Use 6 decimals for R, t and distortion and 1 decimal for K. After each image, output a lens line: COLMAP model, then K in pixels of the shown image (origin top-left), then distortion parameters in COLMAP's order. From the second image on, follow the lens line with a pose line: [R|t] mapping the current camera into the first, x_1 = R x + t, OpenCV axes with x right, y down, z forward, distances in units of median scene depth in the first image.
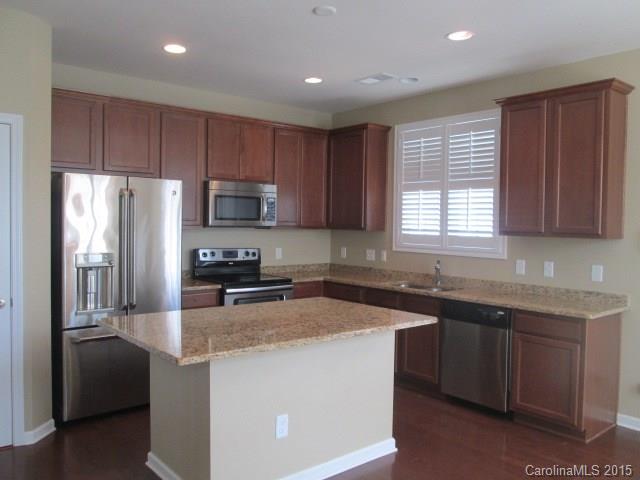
lens RADIAL K [[546.4, 0, 319.9], [0, 546.4, 238.9], [0, 0, 1]] dist [-0.025787, 0.003602]
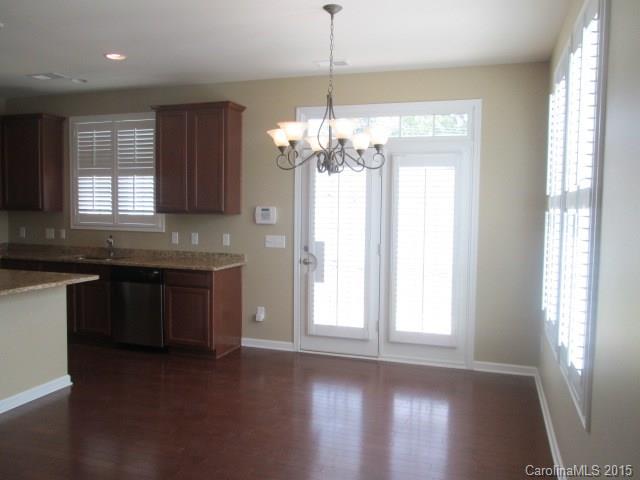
lens RADIAL K [[546.4, 0, 315.1], [0, 546.4, 240.2], [0, 0, 1]] dist [-0.025787, 0.003602]
pose [[0.863985, -0.035611, 0.502257, 0.006468], [0.018023, 0.999044, 0.039831, 0.012080], [-0.503196, -0.025361, 0.863800, -0.294214]]
